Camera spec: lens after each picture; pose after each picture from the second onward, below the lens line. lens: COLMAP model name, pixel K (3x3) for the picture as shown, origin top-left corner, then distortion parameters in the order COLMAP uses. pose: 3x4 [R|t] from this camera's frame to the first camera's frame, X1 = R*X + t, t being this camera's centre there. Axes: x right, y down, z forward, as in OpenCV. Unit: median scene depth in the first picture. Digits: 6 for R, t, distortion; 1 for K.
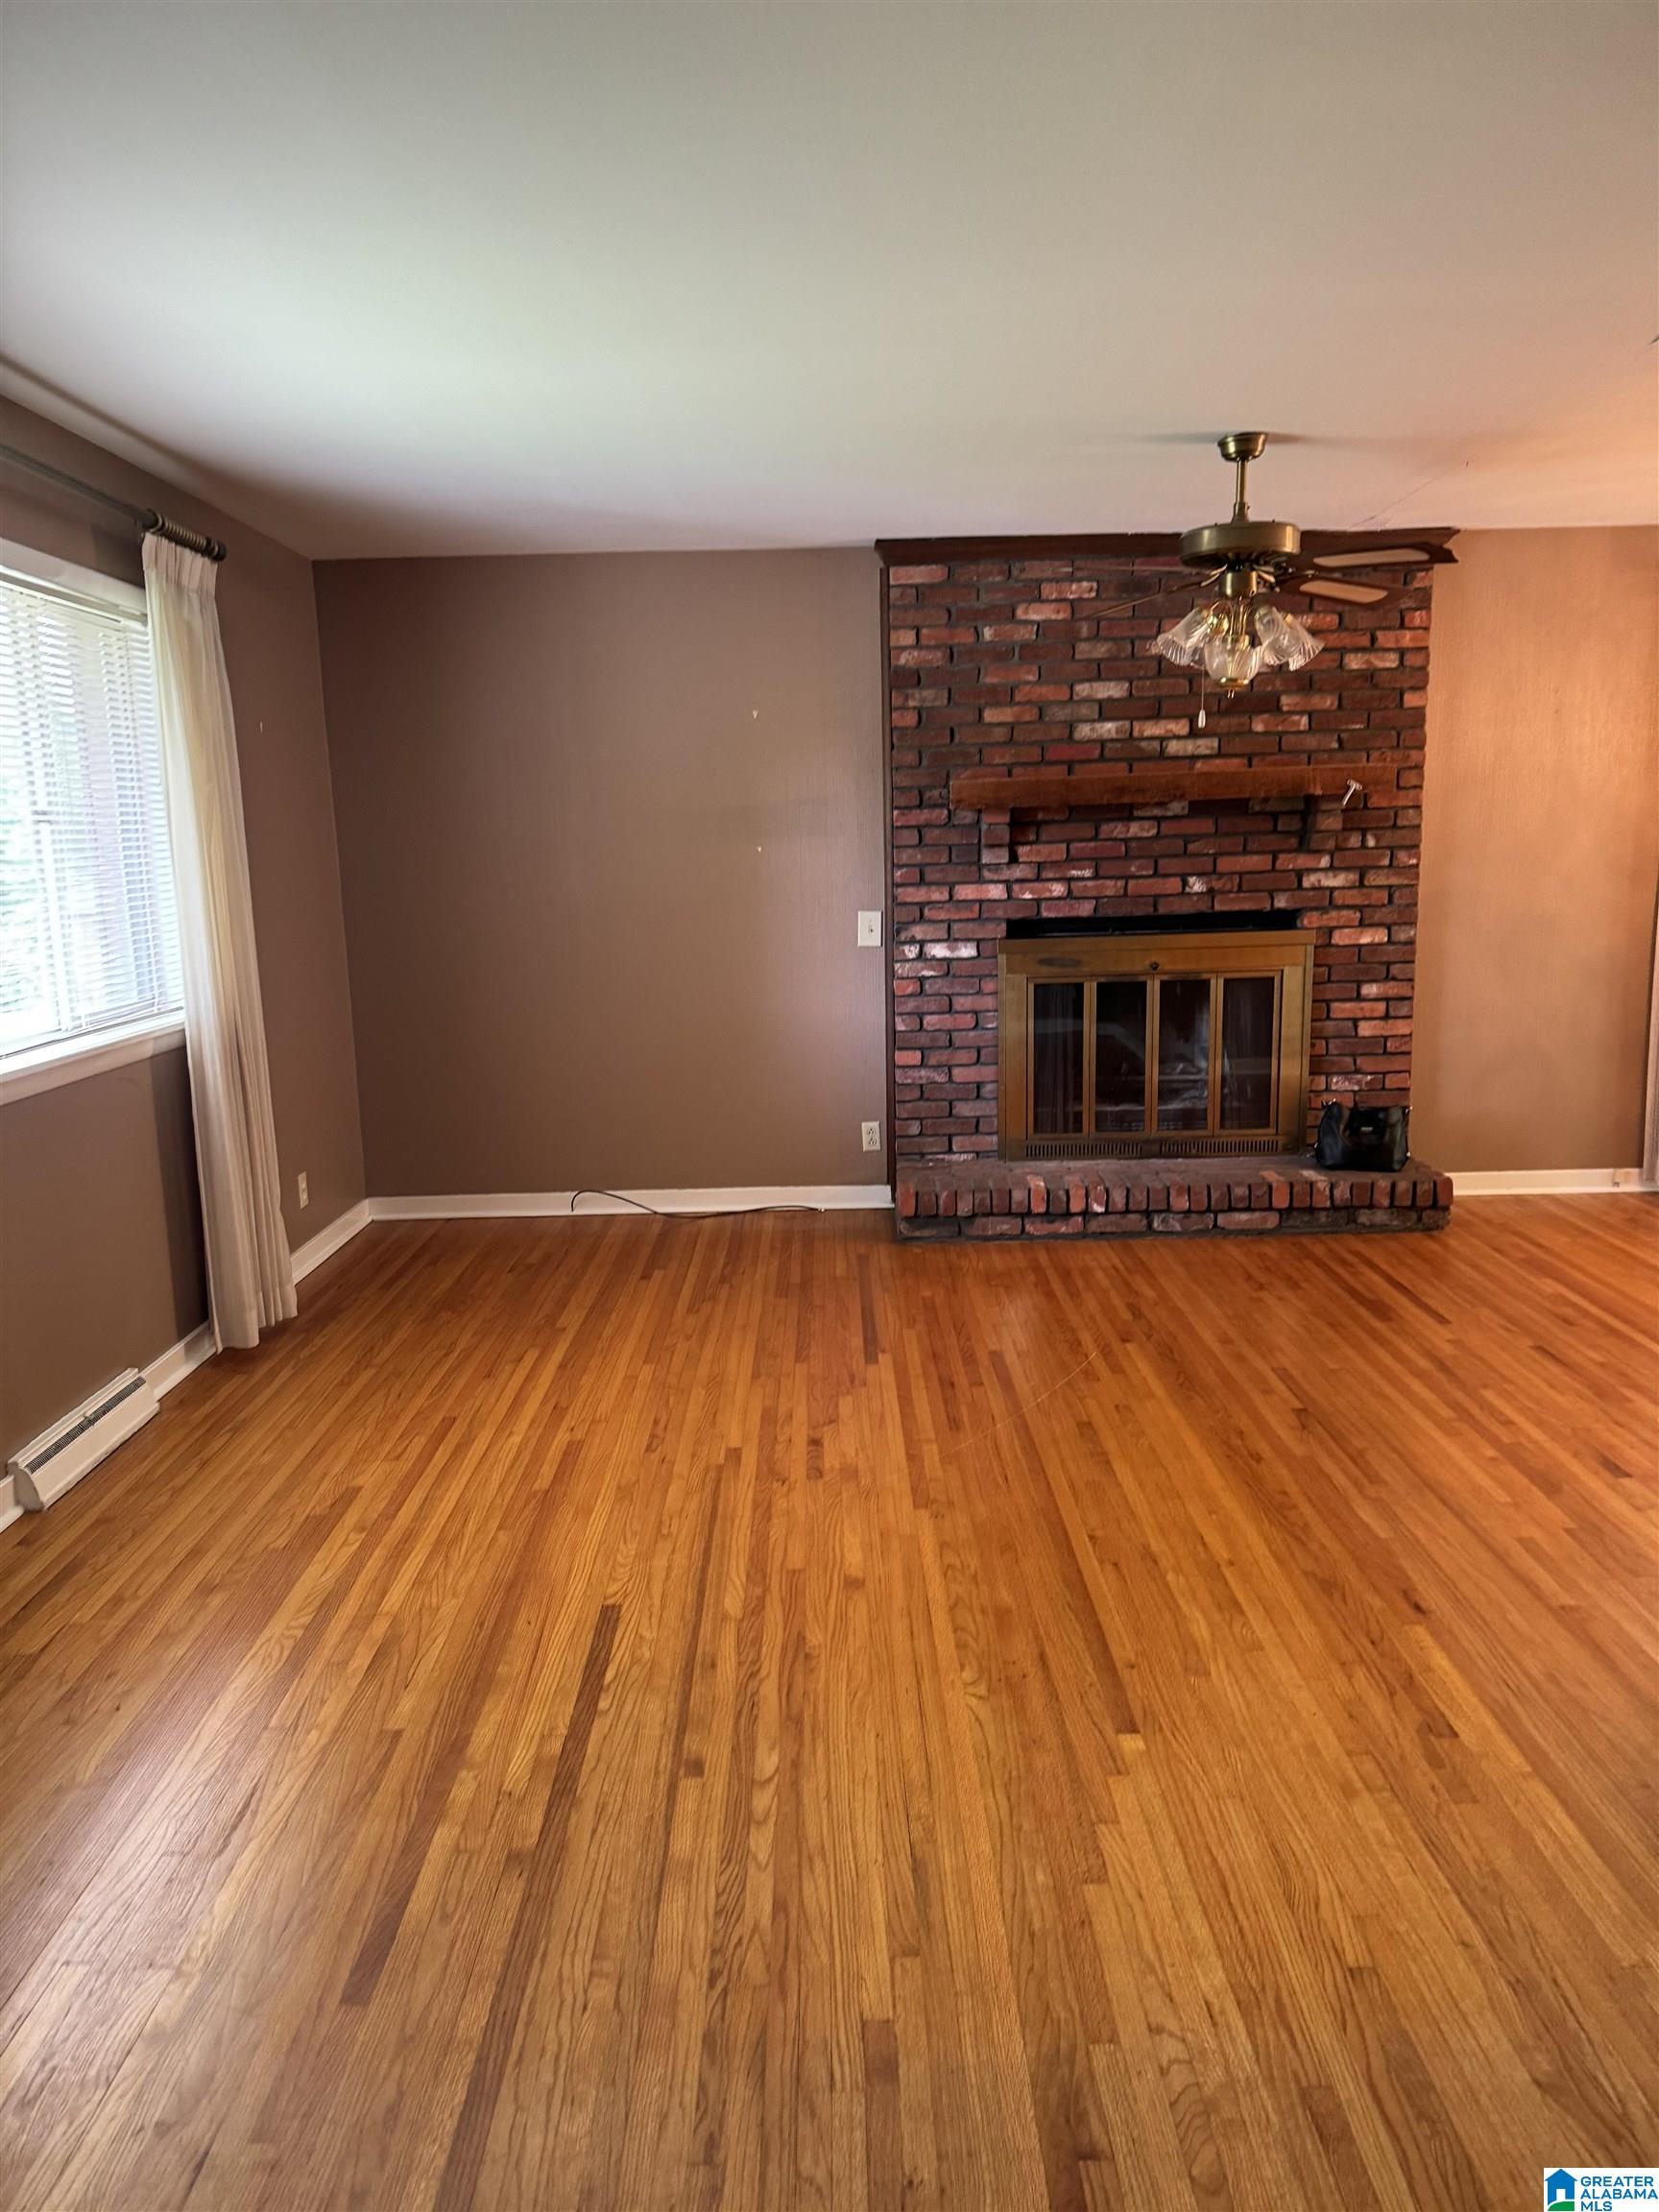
lens RADIAL K [[1564.6, 0, 823.1], [0, 1564.6, 1108.9], [0, 0, 1]] dist [0.056612, -0.033673]
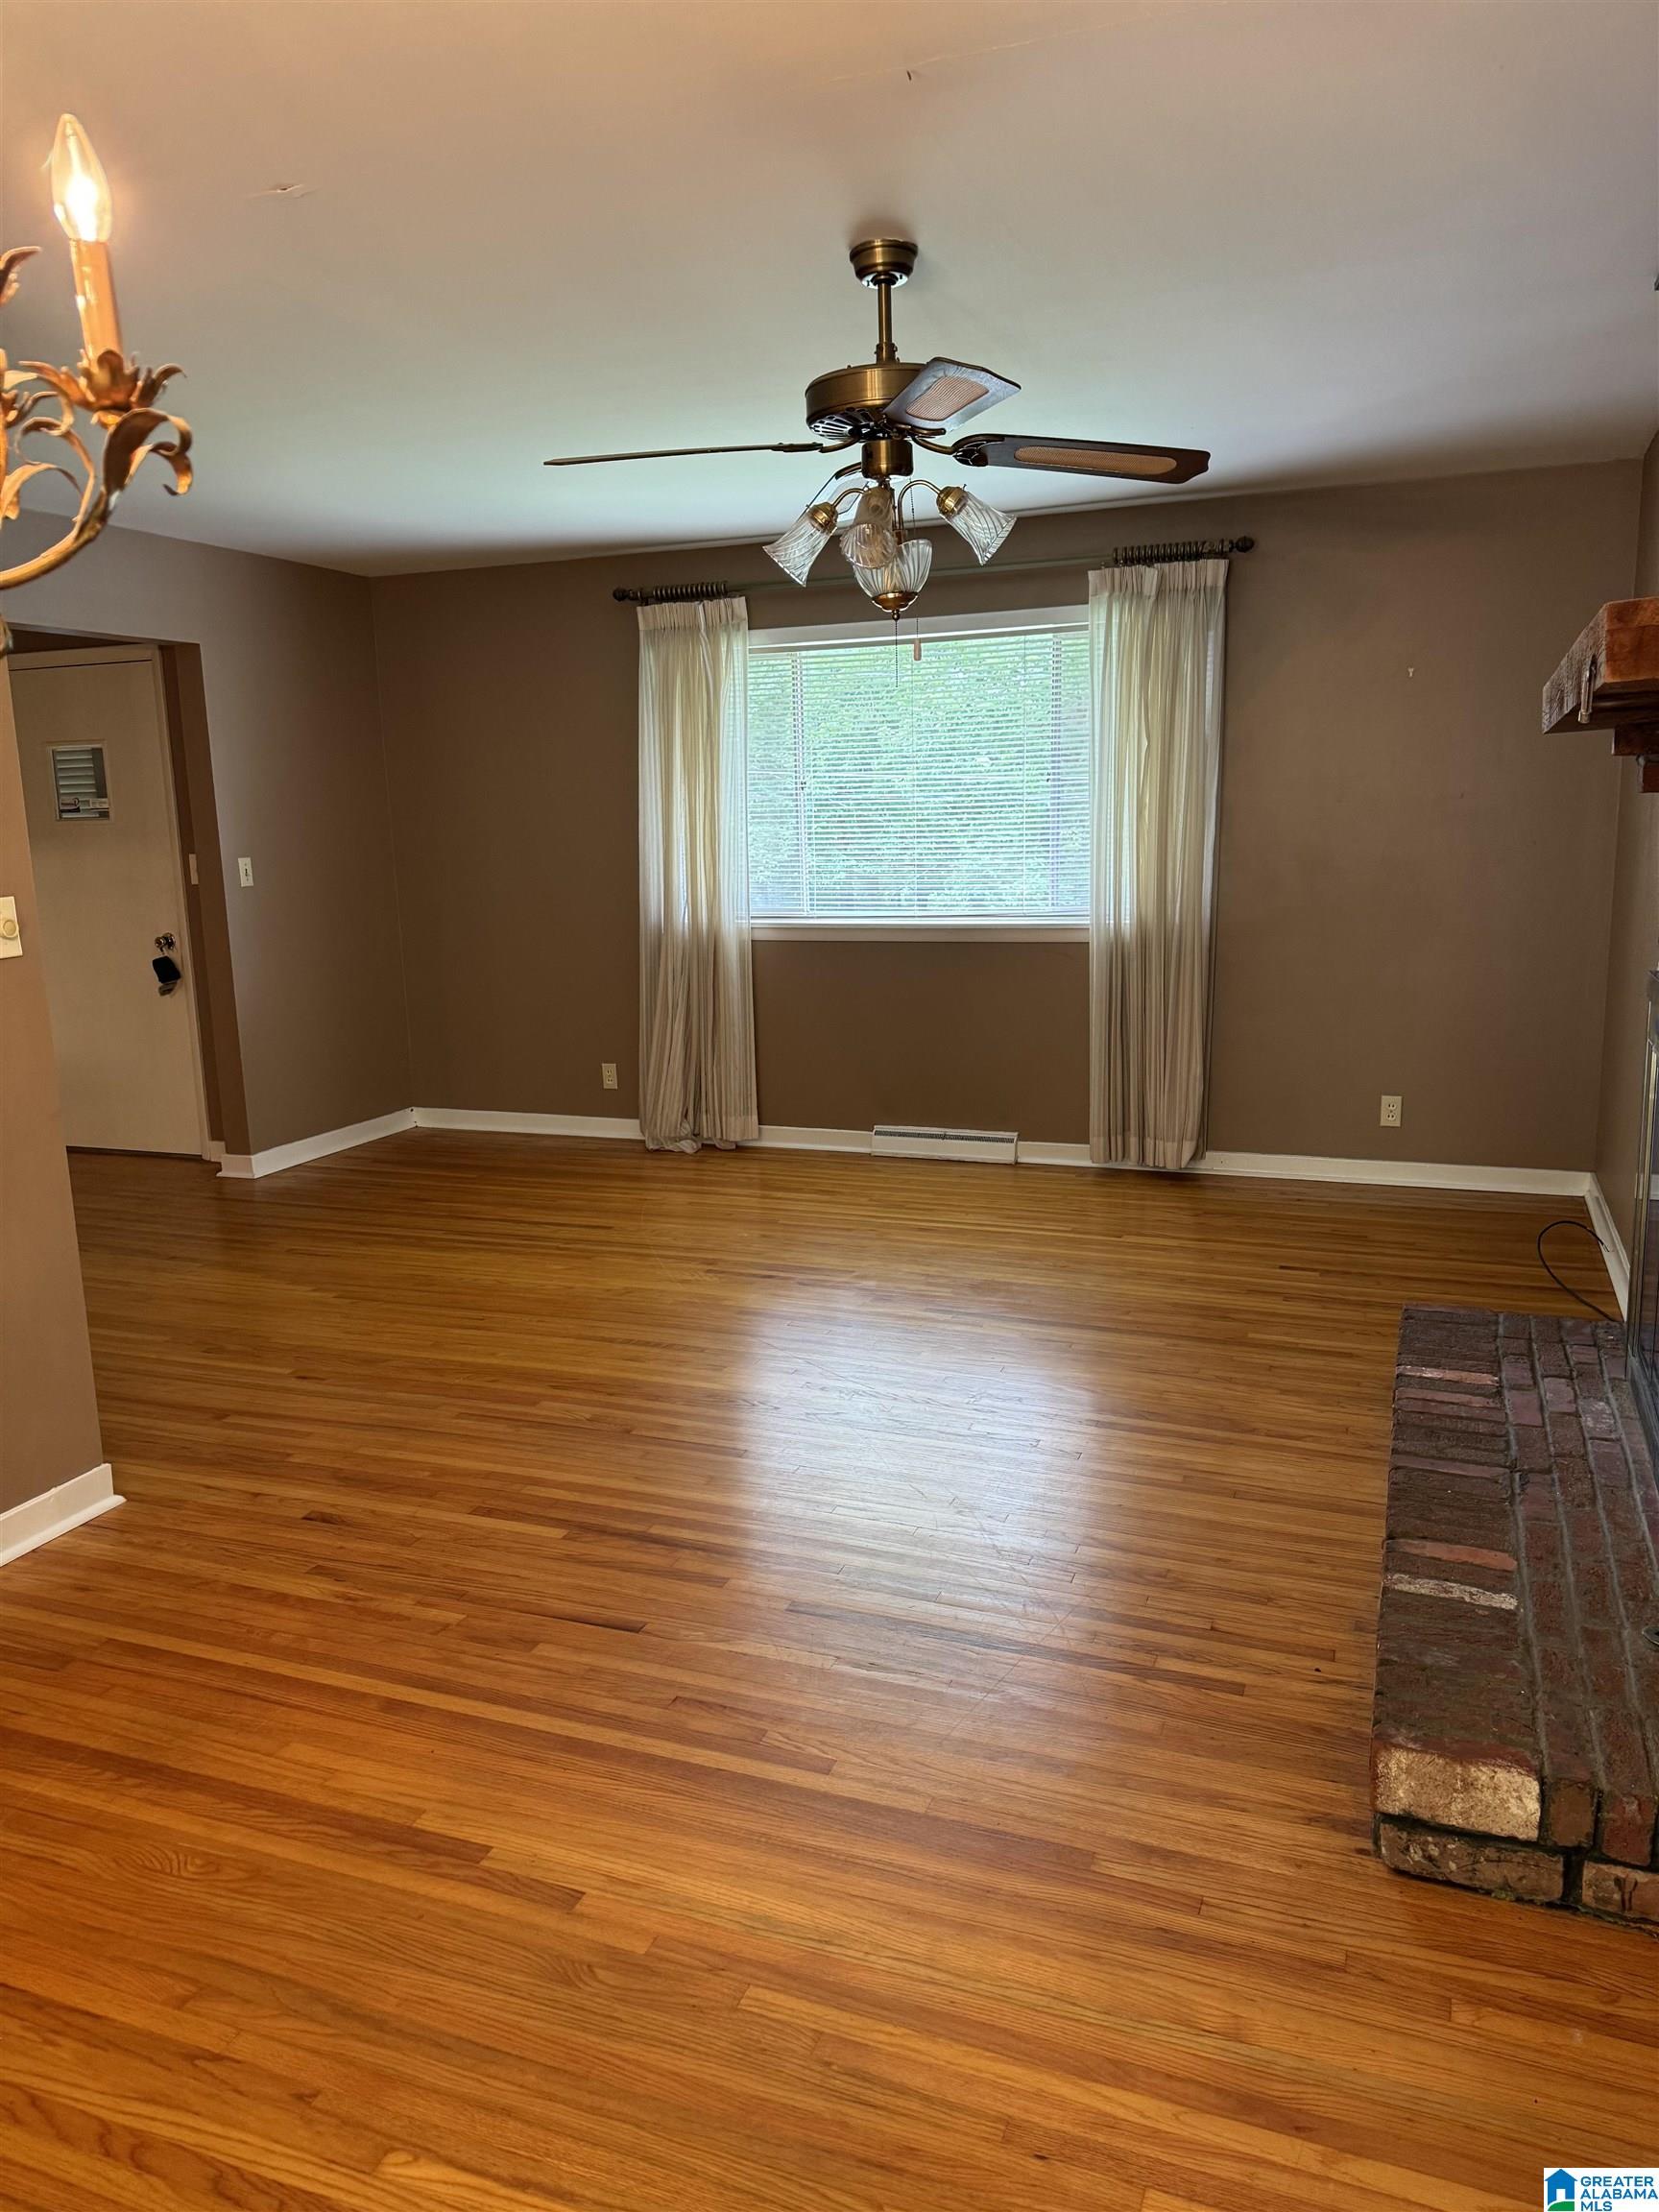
lens RADIAL K [[1593.4, 0, 819.5], [0, 1593.4, 1102.9], [0, 0, 1]] dist [0.072672, -0.002076]
pose [[-0.369804, 0.202221, -0.906836, 0.730826], [-0.134817, 0.954018, 0.267721, -0.176950], [0.919276, 0.221261, -0.325537, 0.929162]]
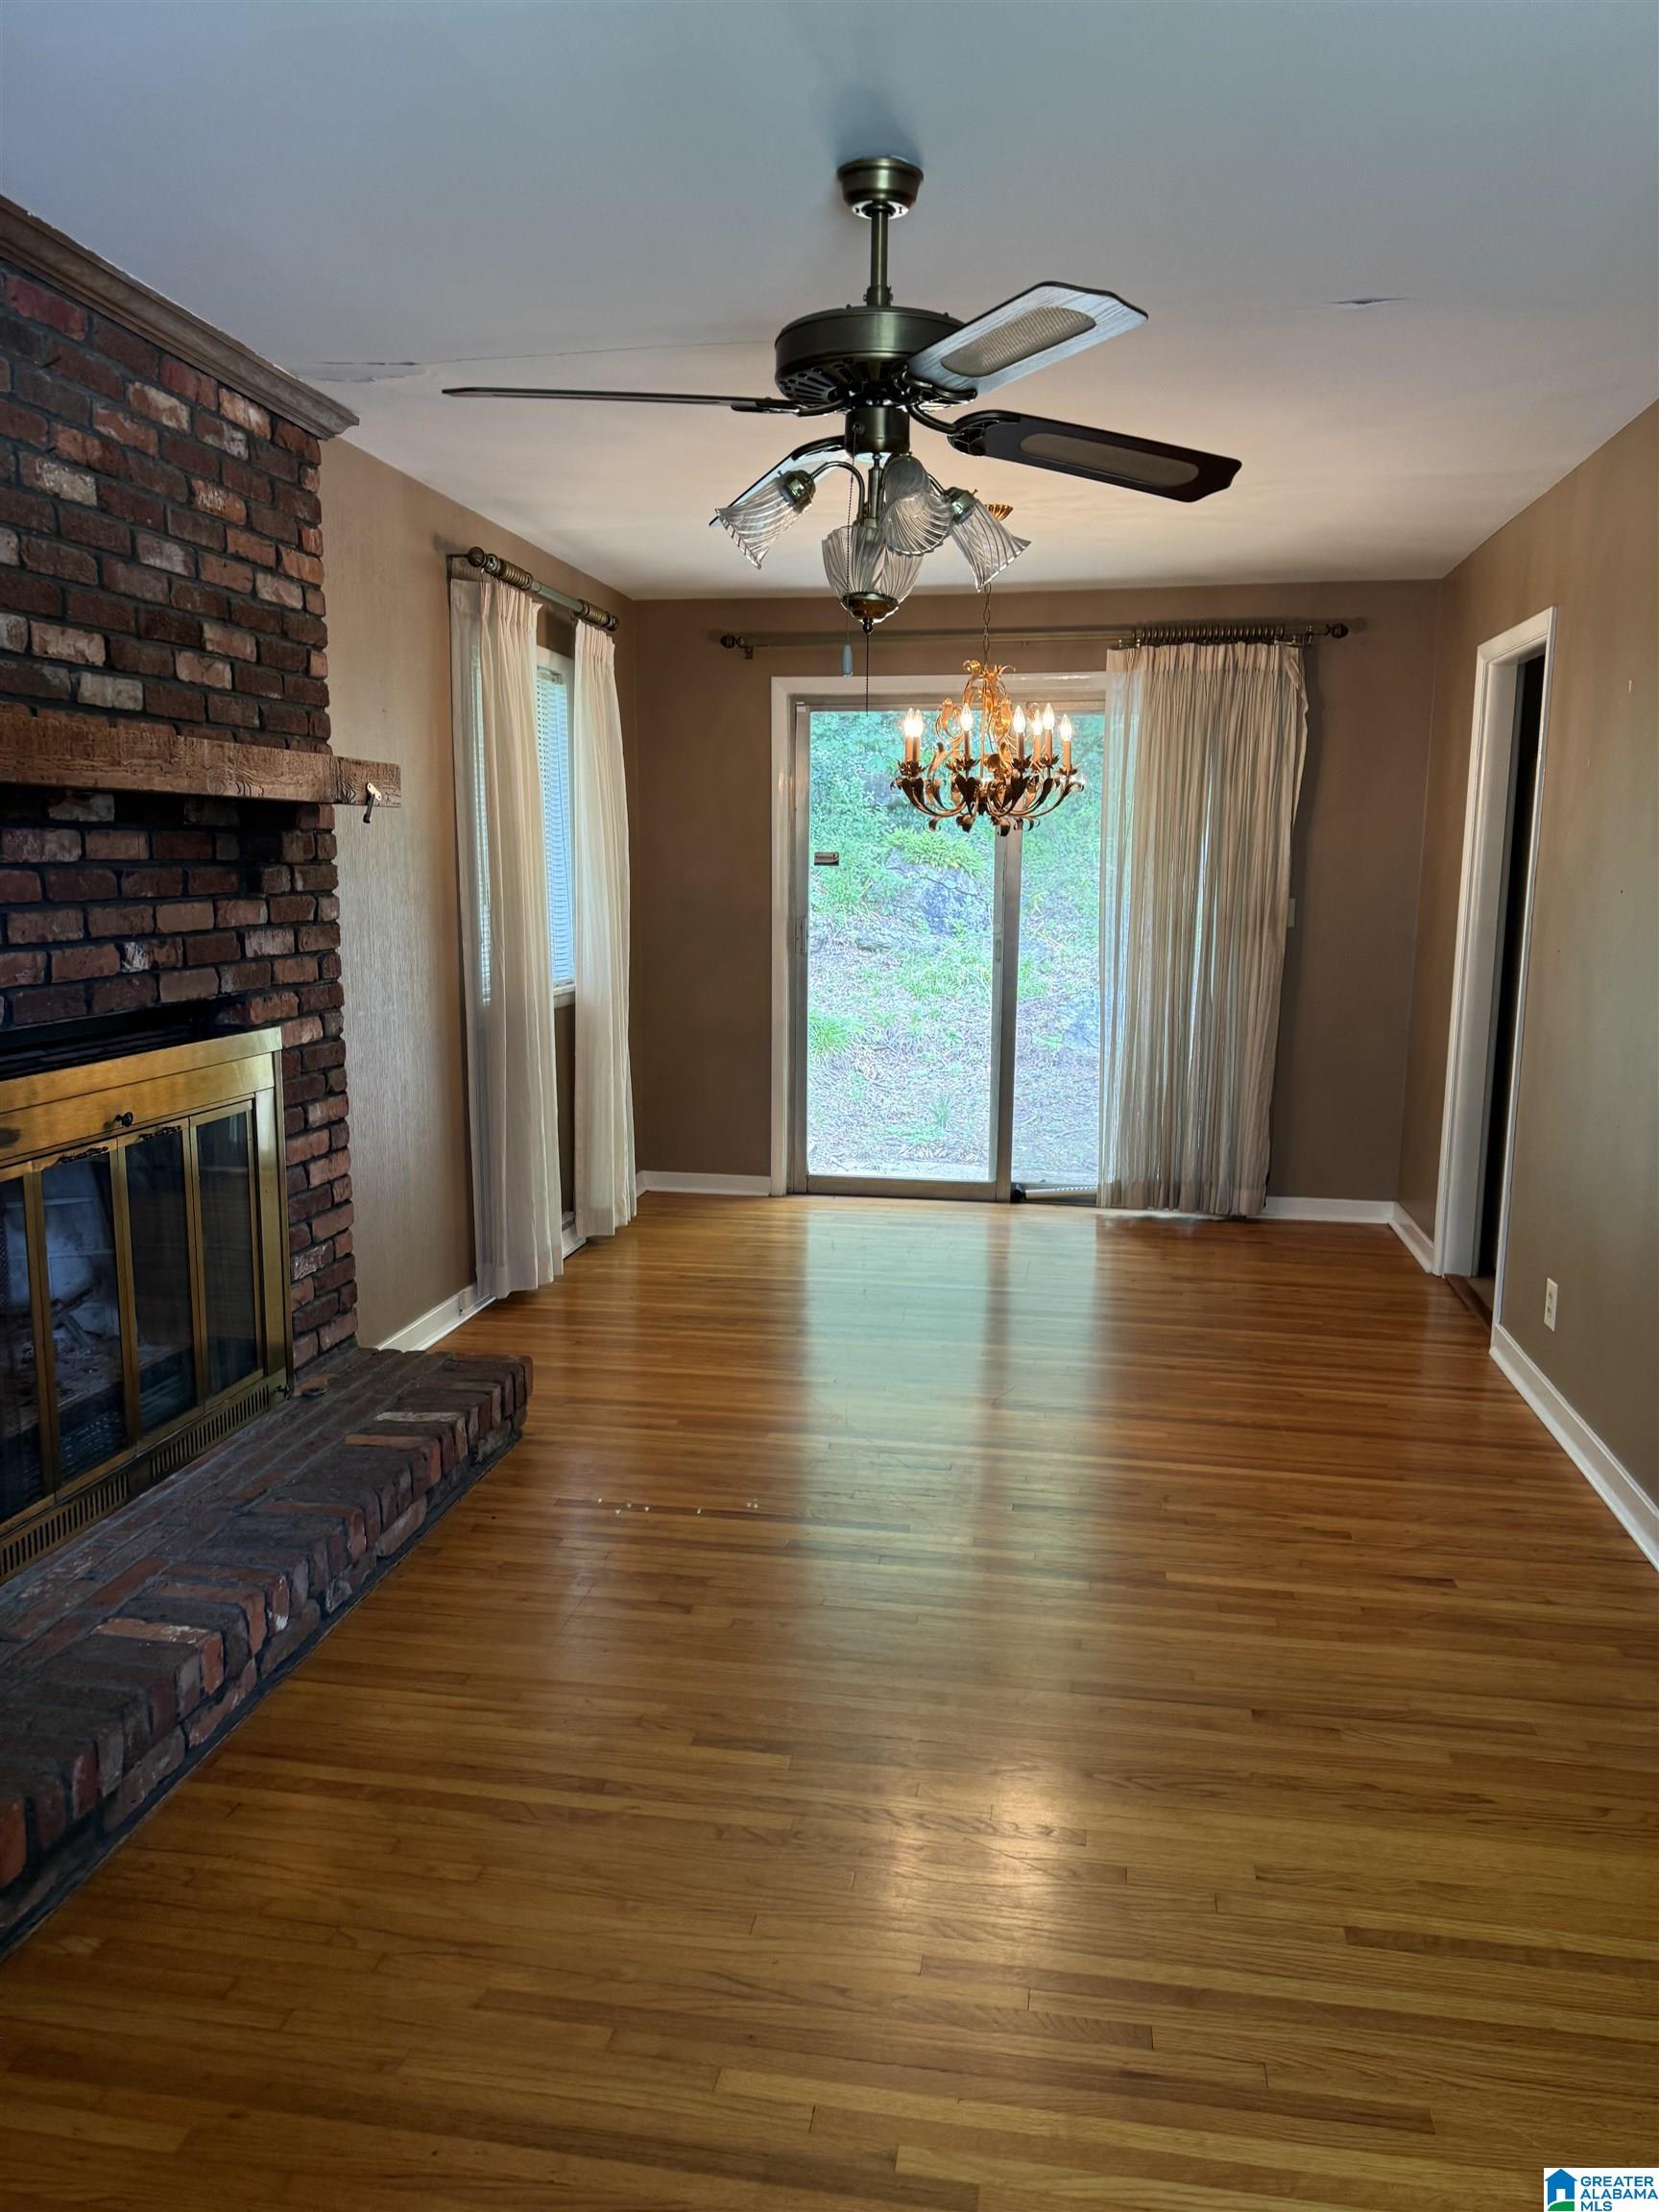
lens RADIAL K [[1593.4, 0, 819.5], [0, 1593.4, 1102.9], [0, 0, 1]] dist [0.072672, -0.002076]
pose [[0.182929, -0.120170, 0.975754, -0.254059], [0.164034, 0.982320, 0.090226, -0.106929], [-0.969345, 0.143552, 0.199407, 0.683634]]
